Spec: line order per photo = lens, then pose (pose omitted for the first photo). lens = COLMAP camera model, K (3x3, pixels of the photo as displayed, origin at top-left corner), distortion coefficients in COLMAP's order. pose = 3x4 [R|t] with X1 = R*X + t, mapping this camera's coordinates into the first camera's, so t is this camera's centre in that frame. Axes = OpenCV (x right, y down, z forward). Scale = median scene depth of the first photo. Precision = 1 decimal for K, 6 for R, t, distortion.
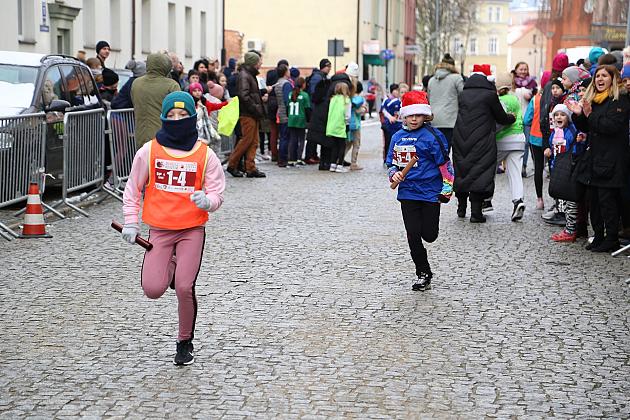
lens RADIAL K [[1748.7, 0, 315.0], [0, 1748.7, 210.0], [0, 0, 1]] dist [0.653244, -0.988195]
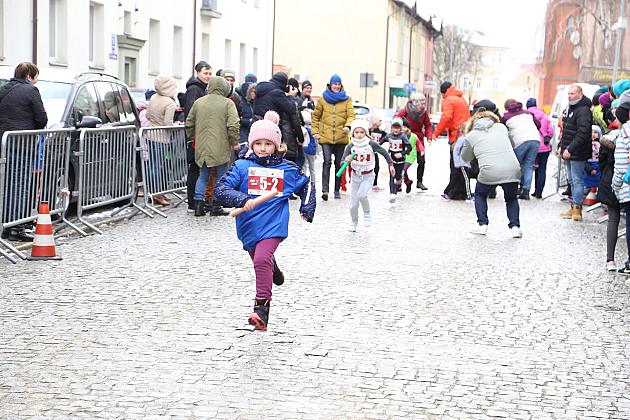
lens RADIAL K [[1397.9, 0, 315.0], [0, 1397.9, 210.0], [0, 0, 1]] dist [0.366953, 0.041529]
pose [[0.999434, 0.024524, -0.023047, 0.002779], [-0.024558, 0.999698, -0.001209, -0.010183], [0.023010, 0.001774, 0.999734, 0.186968]]
